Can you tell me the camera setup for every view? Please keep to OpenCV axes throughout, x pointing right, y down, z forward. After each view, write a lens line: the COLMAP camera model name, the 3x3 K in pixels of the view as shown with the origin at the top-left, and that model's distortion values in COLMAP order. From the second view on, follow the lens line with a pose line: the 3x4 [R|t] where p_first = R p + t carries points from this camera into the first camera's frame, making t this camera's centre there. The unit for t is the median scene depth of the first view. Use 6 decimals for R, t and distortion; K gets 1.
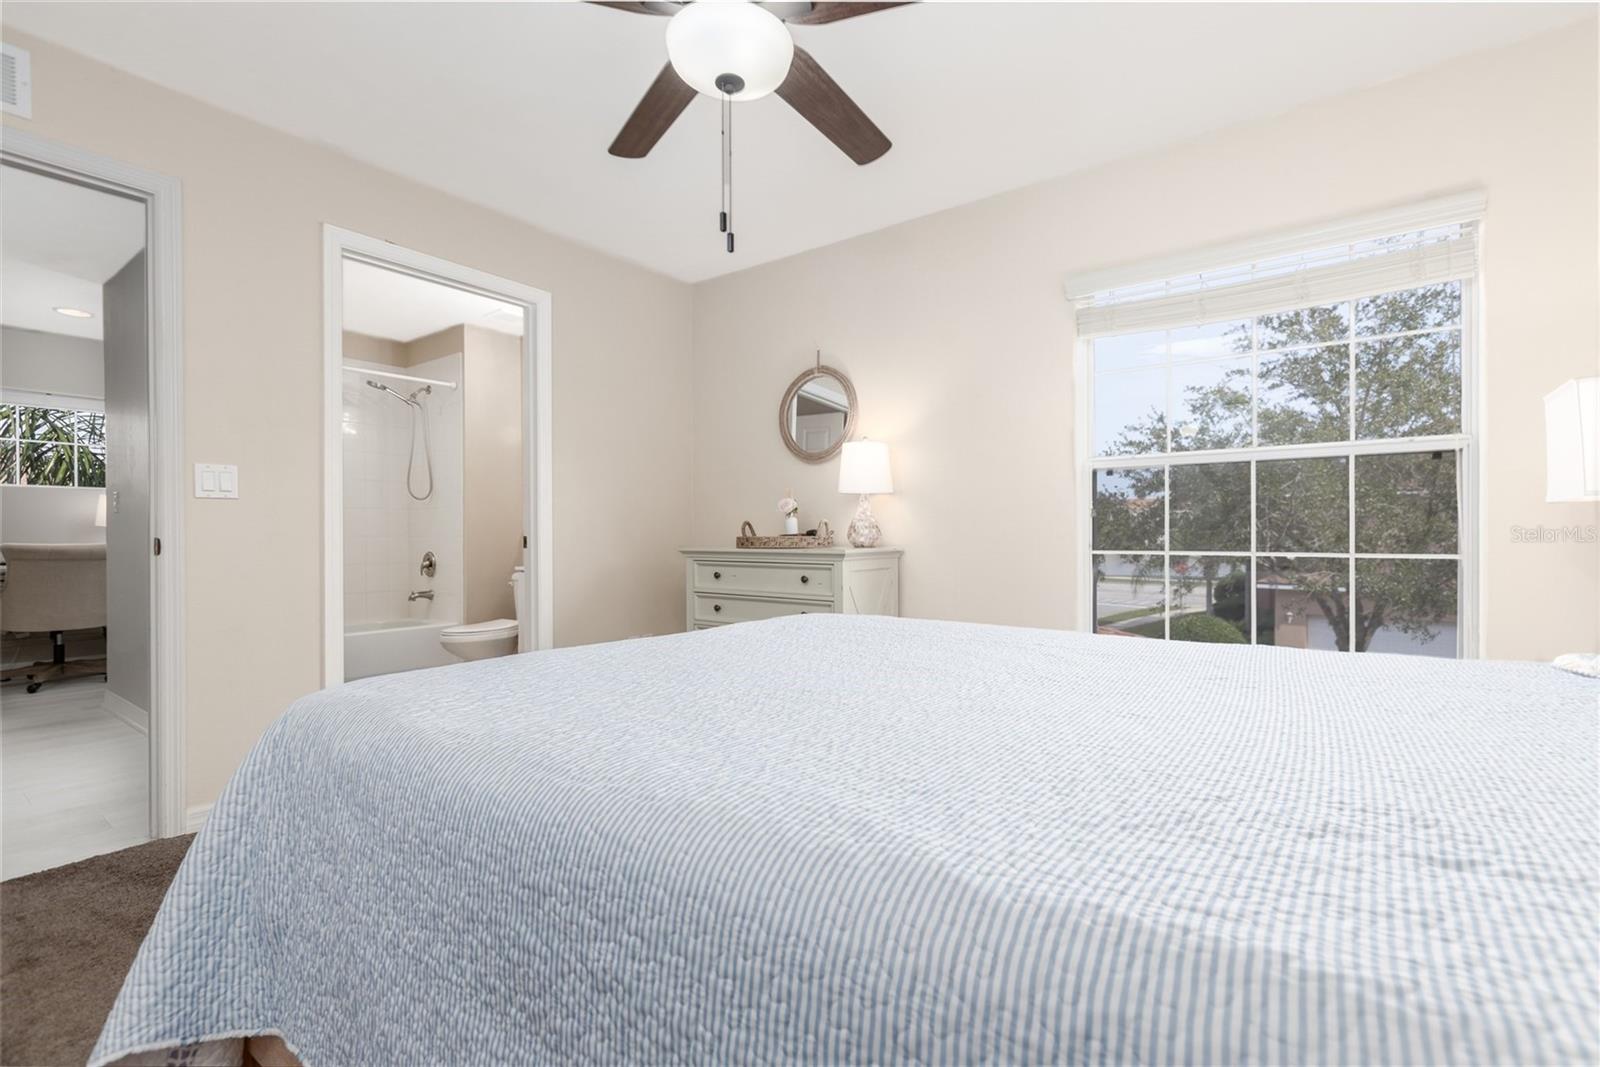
lens RADIAL K [[735.6, 0, 800.0], [0, 735.6, 533.5], [0, 0, 1]] dist [-0.000938, -0.000118]
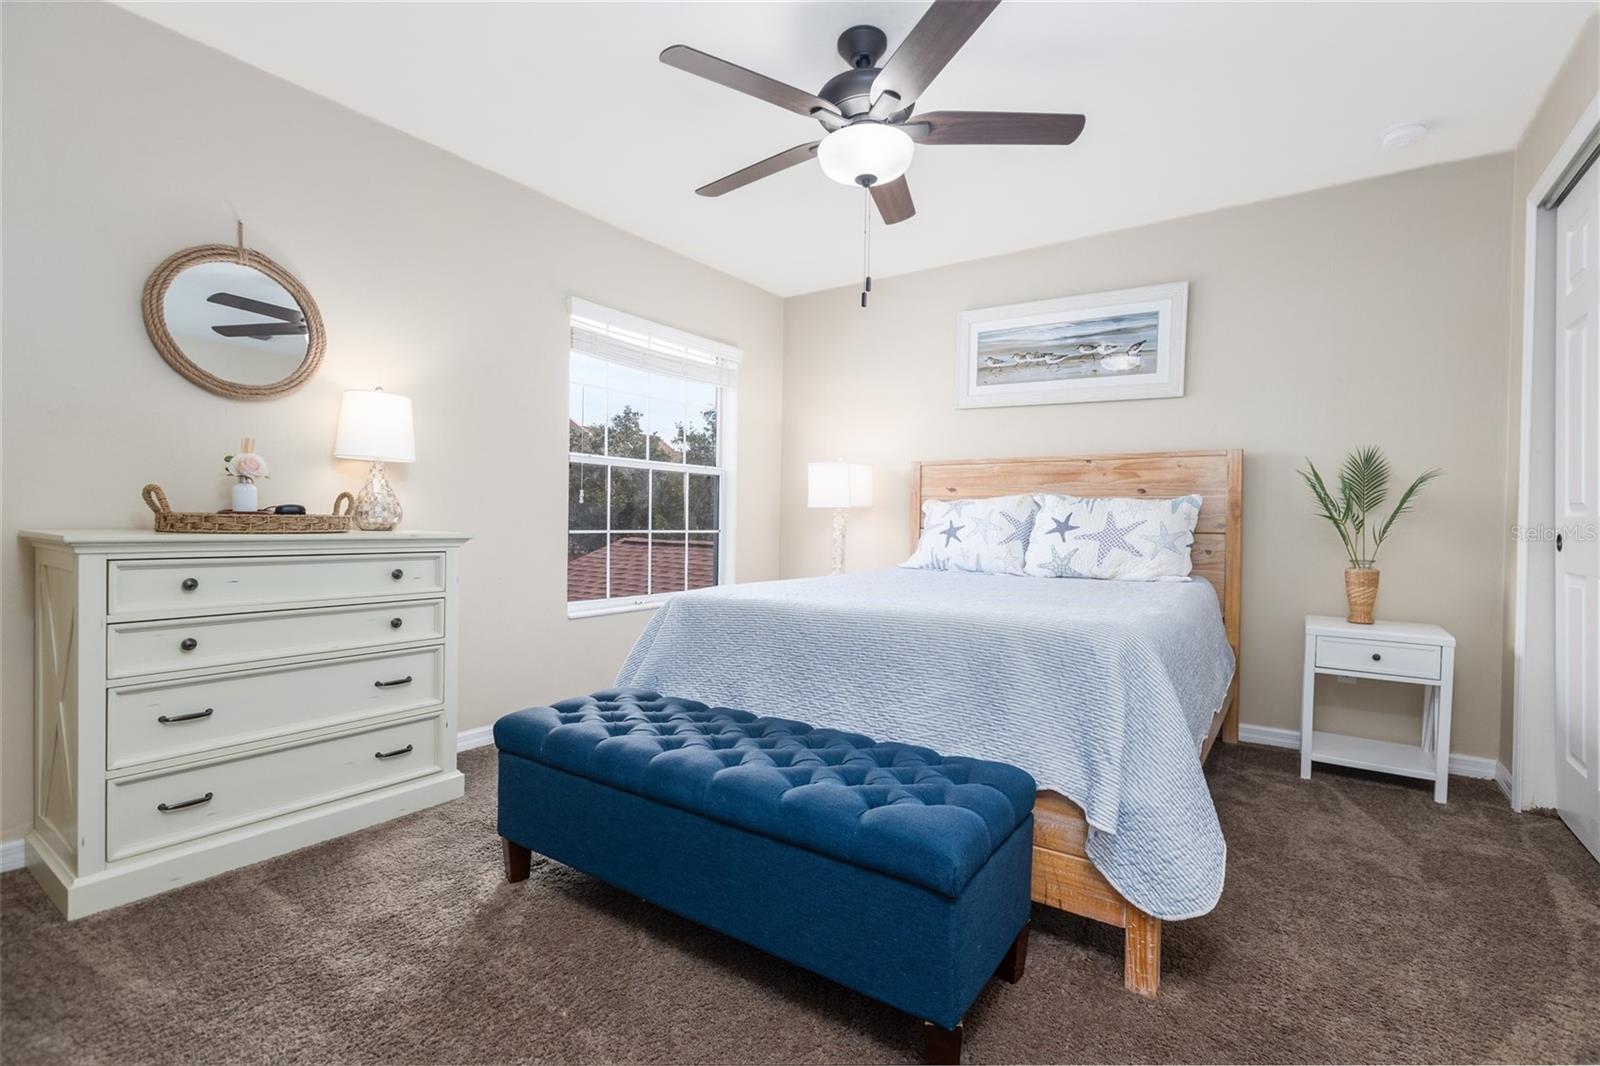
lens RADIAL K [[735.6, 0, 800.0], [0, 735.6, 533.0], [0, 0, 1]] dist [-0.000938, -0.000118]
pose [[-0.052146, -0.013637, 0.998546, -0.643187], [-0.013830, 0.999821, 0.012932, 0.005308], [-0.998544, -0.013136, -0.052325, 0.545636]]
